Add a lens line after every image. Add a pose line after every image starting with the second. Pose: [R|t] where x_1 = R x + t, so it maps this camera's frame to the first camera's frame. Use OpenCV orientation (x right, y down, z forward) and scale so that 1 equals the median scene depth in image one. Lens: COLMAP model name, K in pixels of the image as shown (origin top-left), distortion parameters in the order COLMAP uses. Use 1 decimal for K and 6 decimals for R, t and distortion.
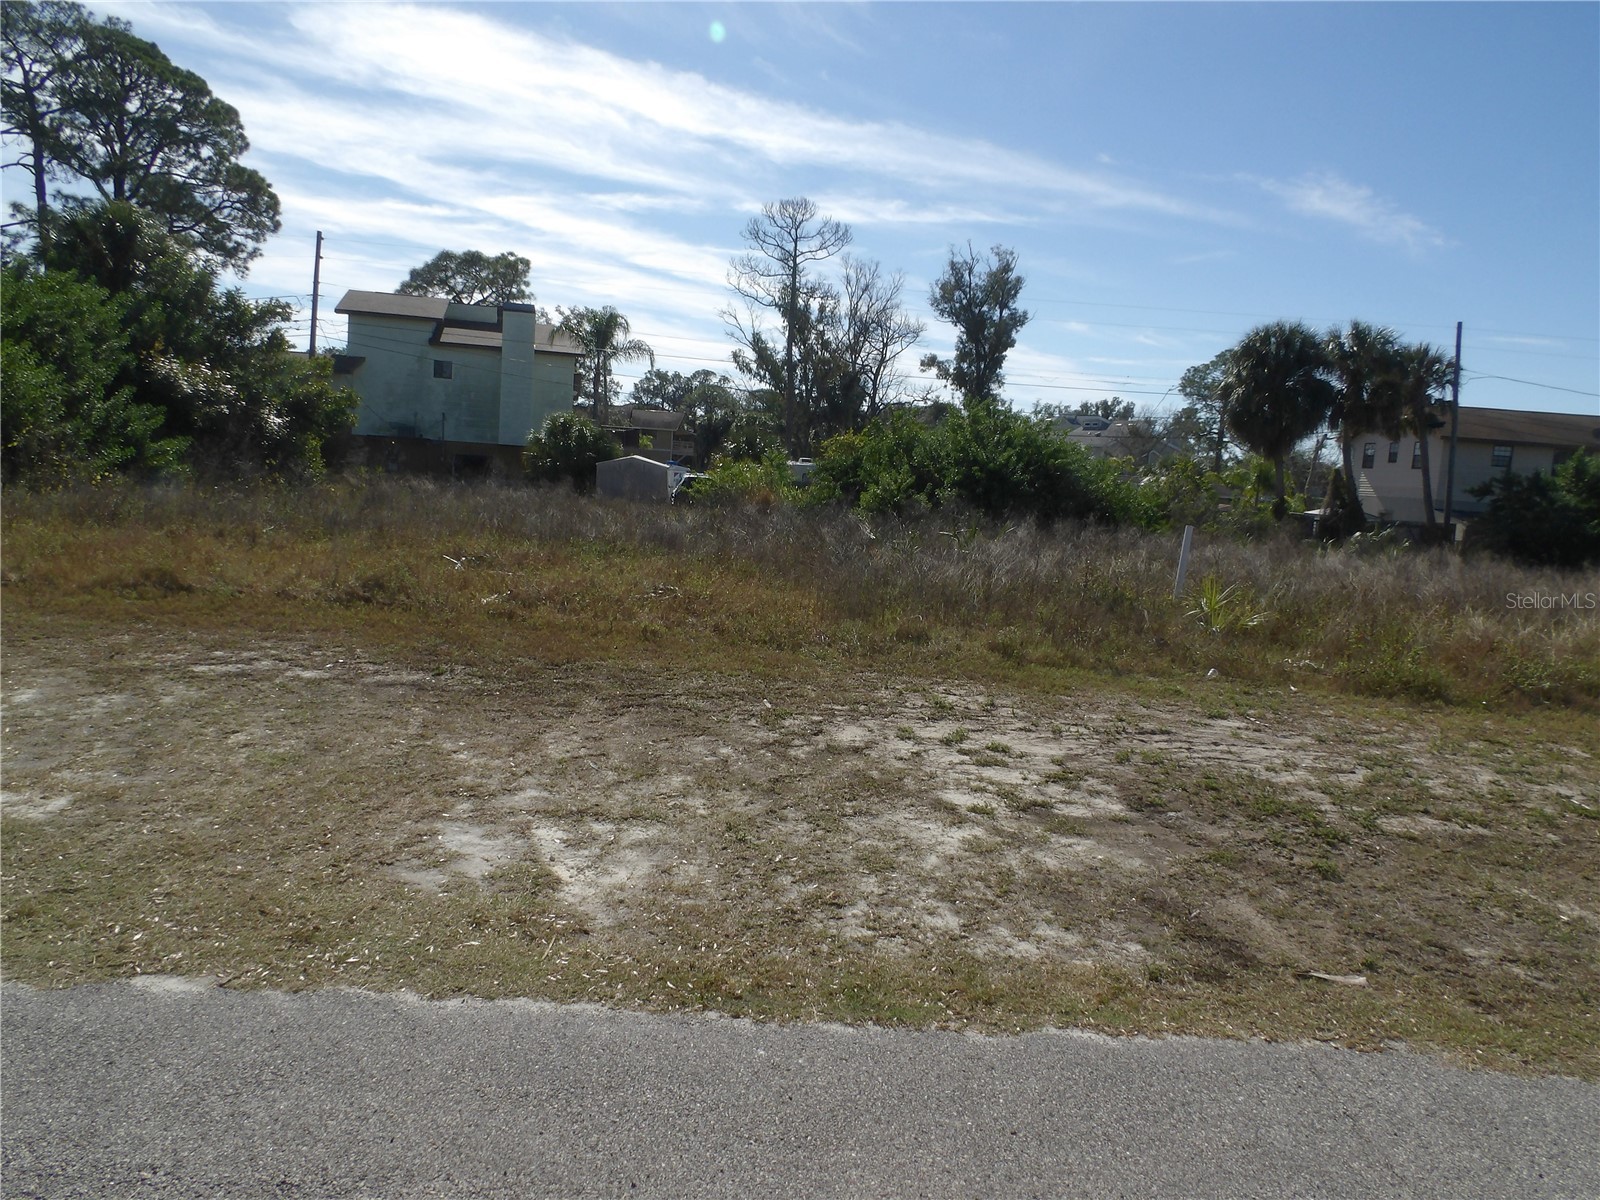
lens RADIAL K [[1138.8, 0, 794.2], [0, 1138.8, 598.8], [0, 0, 1]] dist [-0.016927, 0.025126]
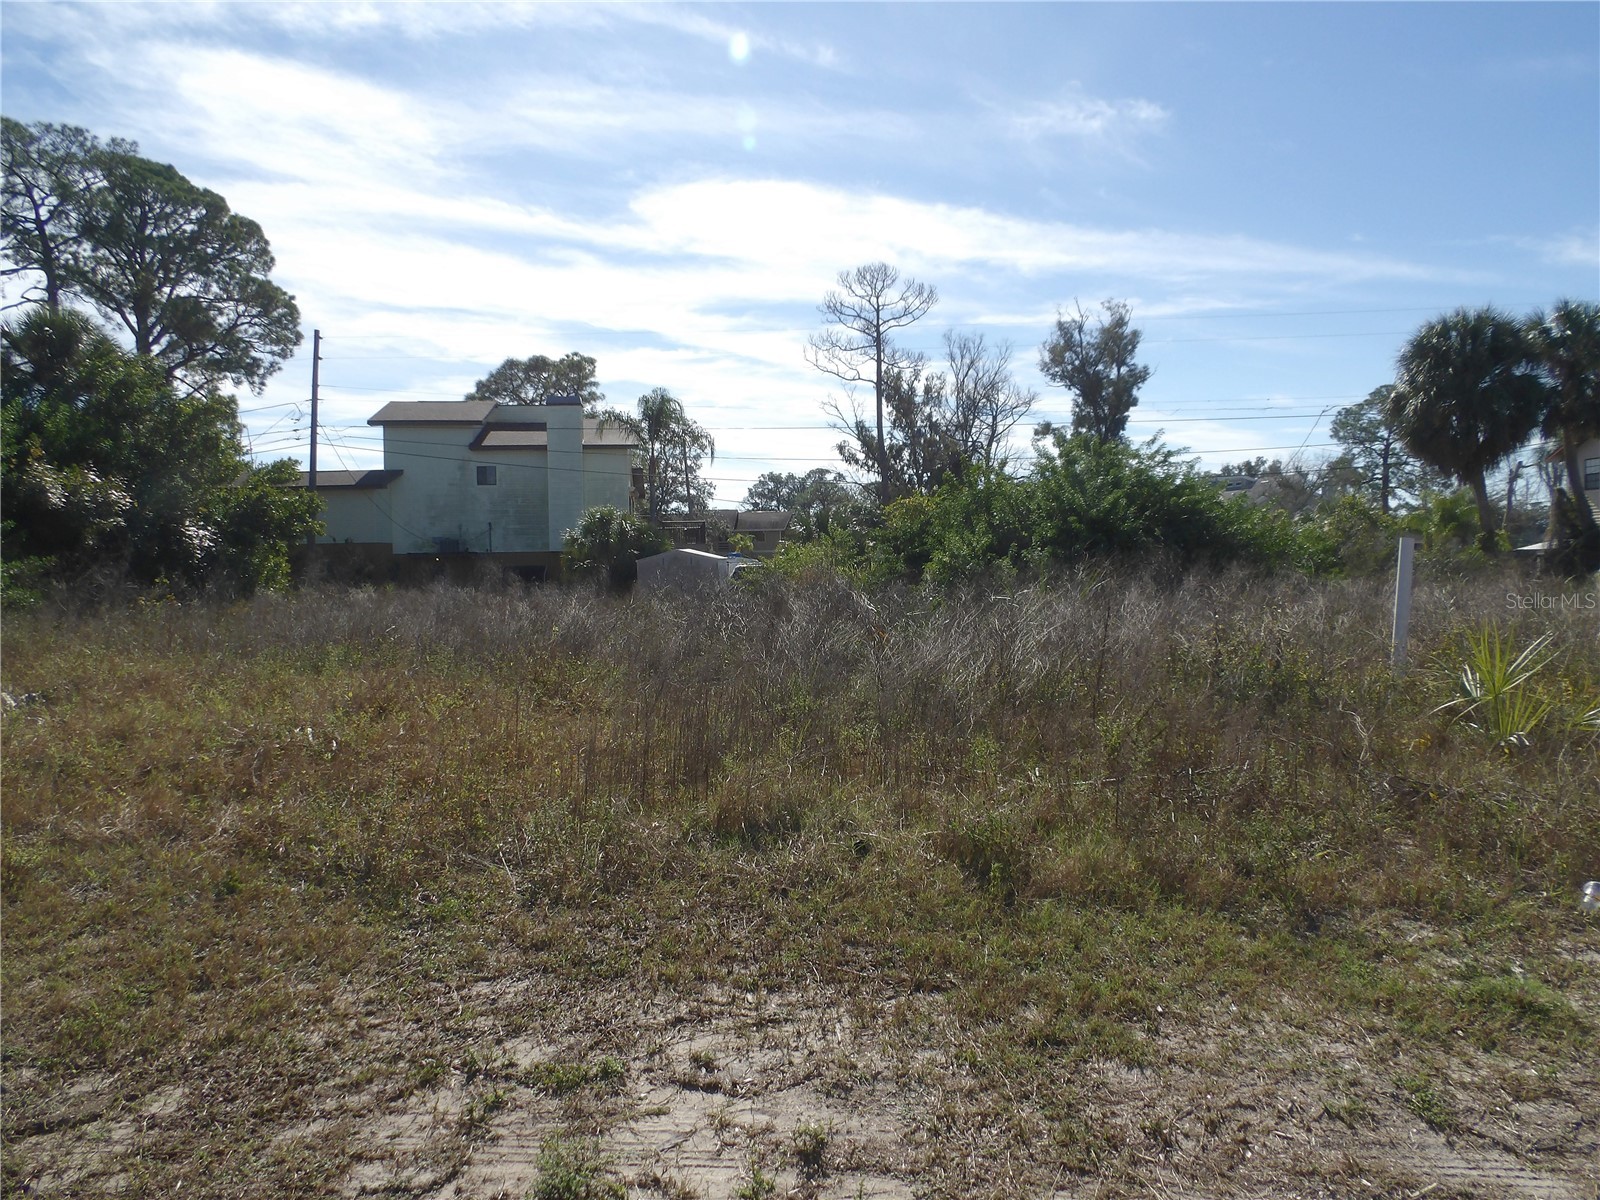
lens RADIAL K [[1138.8, 0, 794.1], [0, 1138.8, 604.0], [0, 0, 1]] dist [-0.016927, 0.025126]
pose [[0.989211, -0.078667, -0.123586, 0.055598], [0.067925, 0.993726, -0.088858, -0.002188], [0.129801, 0.079504, 0.988348, 0.193998]]
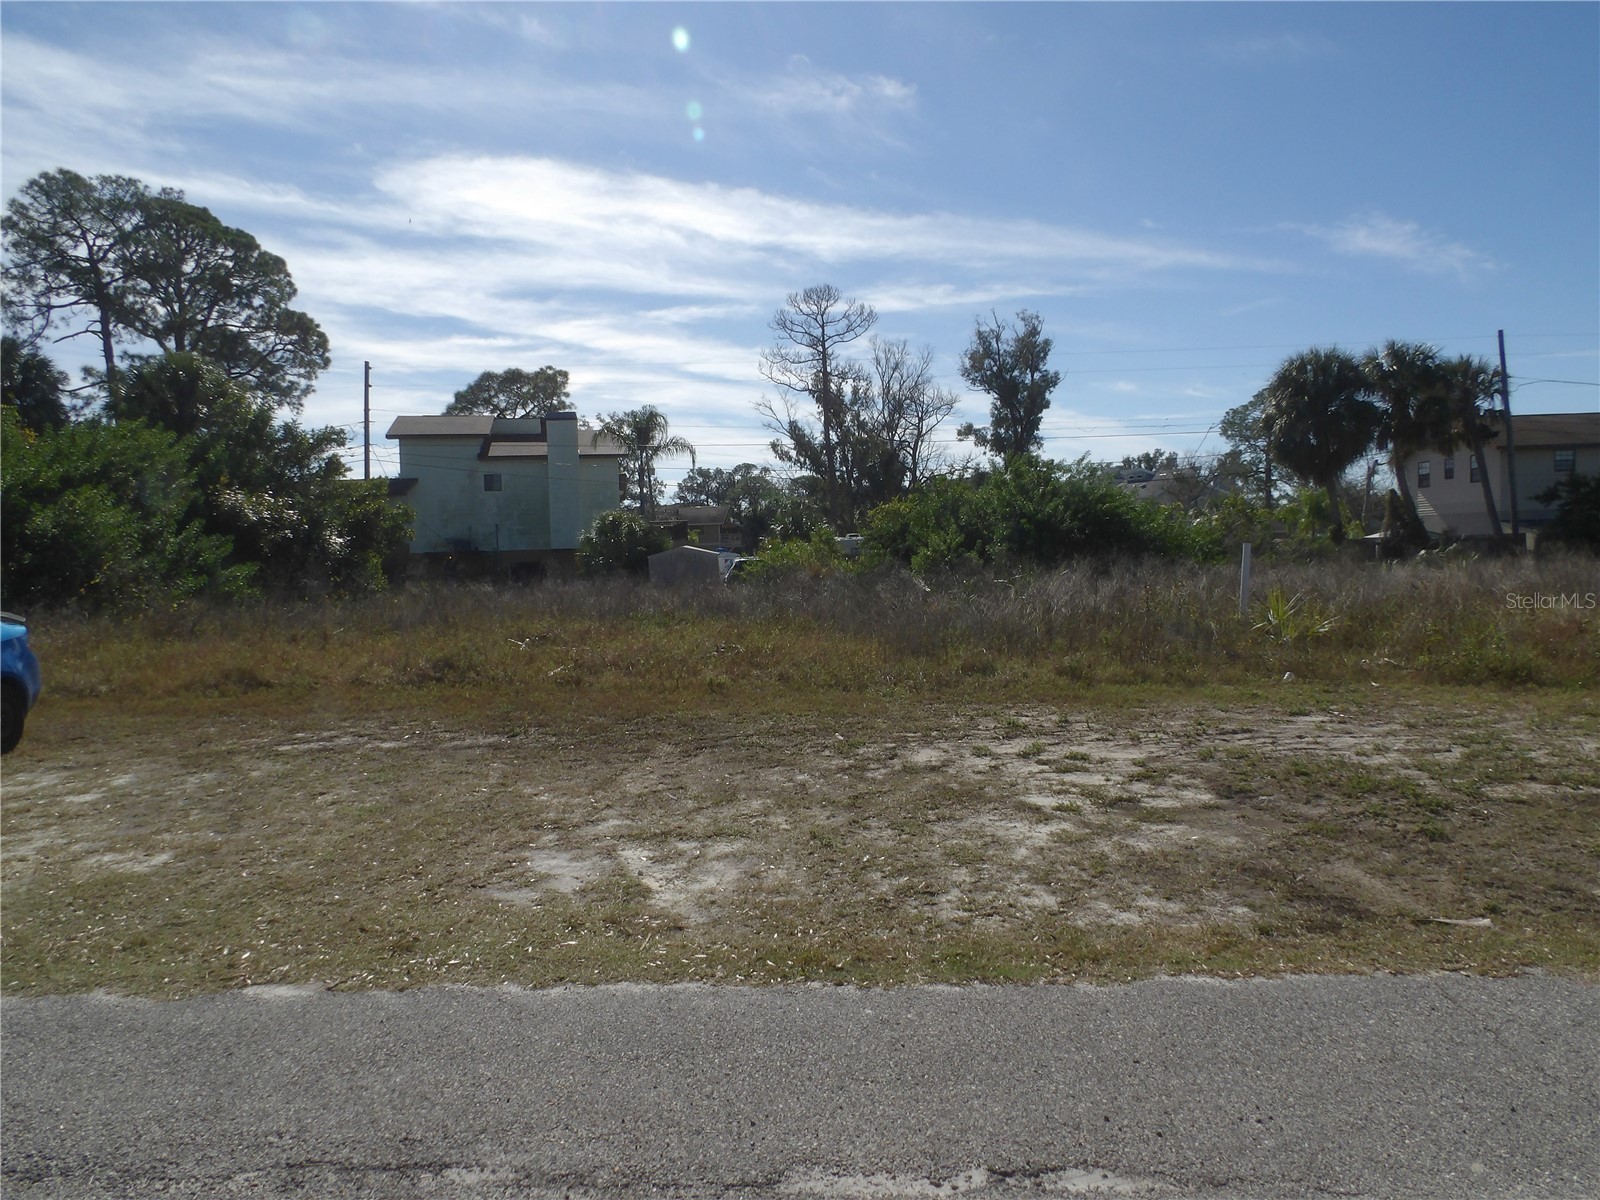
lens RADIAL K [[1138.8, 0, 790.6], [0, 1138.8, 599.1], [0, 0, 1]] dist [-0.016927, 0.025126]
pose [[0.994227, -0.095470, -0.048974, -0.001363], [0.091448, 0.992697, -0.078680, 0.011487], [0.056128, 0.073747, 0.995696, -0.000963]]
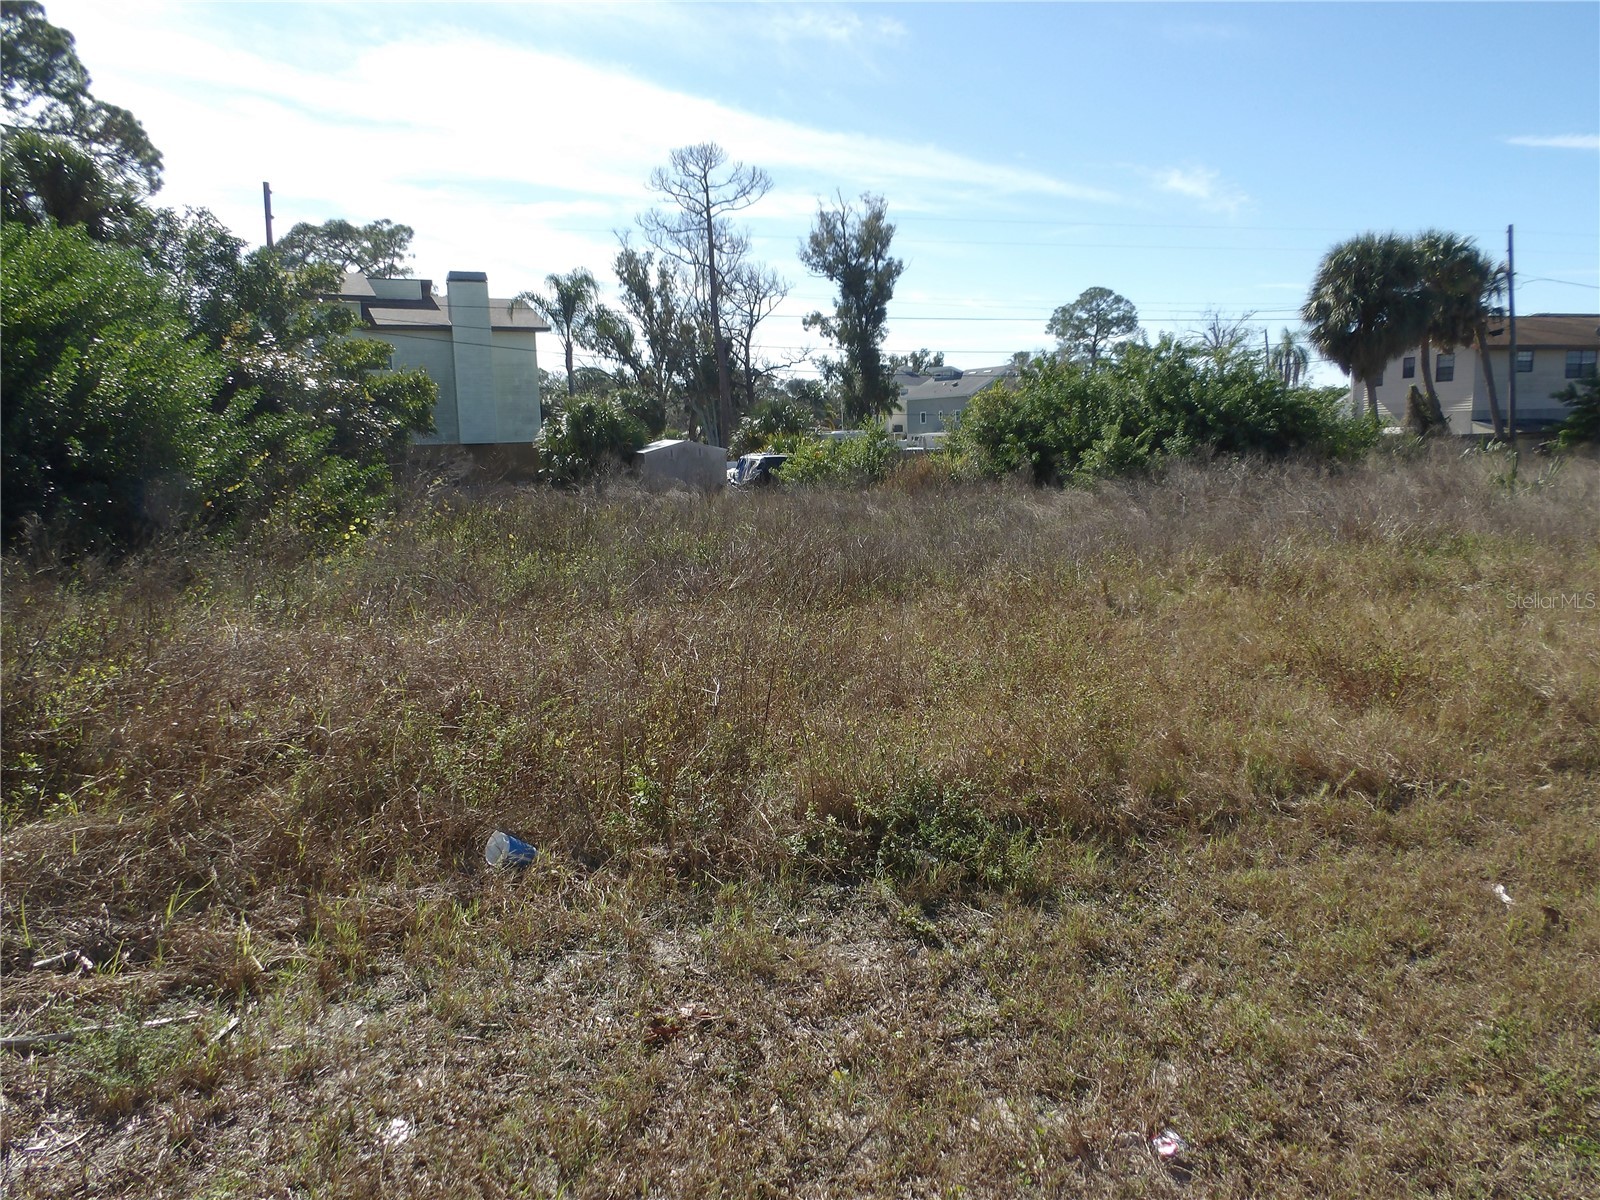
lens RADIAL K [[1138.8, 0, 790.4], [0, 1138.8, 600.3], [0, 0, 1]] dist [-0.016927, 0.025126]
pose [[0.972500, -0.119836, 0.199709, -0.288803], [0.114854, 0.992716, 0.036391, -0.036114], [-0.202615, -0.012453, 0.979179, 0.197242]]
